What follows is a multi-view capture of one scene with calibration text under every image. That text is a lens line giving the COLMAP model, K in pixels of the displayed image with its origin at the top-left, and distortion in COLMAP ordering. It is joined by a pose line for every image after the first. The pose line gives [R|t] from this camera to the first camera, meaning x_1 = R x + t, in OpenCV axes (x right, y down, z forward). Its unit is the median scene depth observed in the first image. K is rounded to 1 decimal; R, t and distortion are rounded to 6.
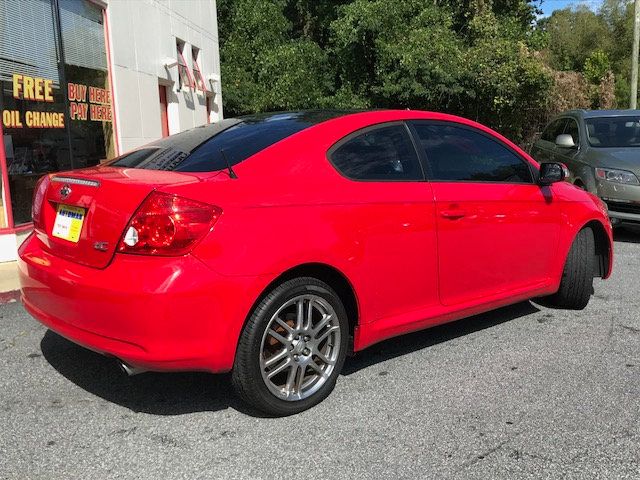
lens RADIAL K [[672.4, 0, 320.0], [0, 672.4, 240.0], [0, 0, 1]] dist [0.001681, 0.022920]
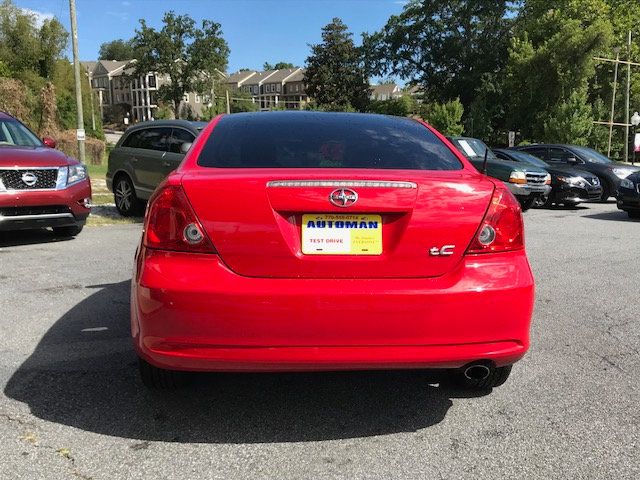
lens RADIAL K [[672.4, 0, 320.0], [0, 672.4, 240.0], [0, 0, 1]] dist [0.001681, 0.022920]
pose [[0.580687, -0.096254, 0.808417, -1.059770], [0.109827, 0.993171, 0.039363, -0.054623], [-0.806685, 0.065929, 0.587293, 0.542227]]
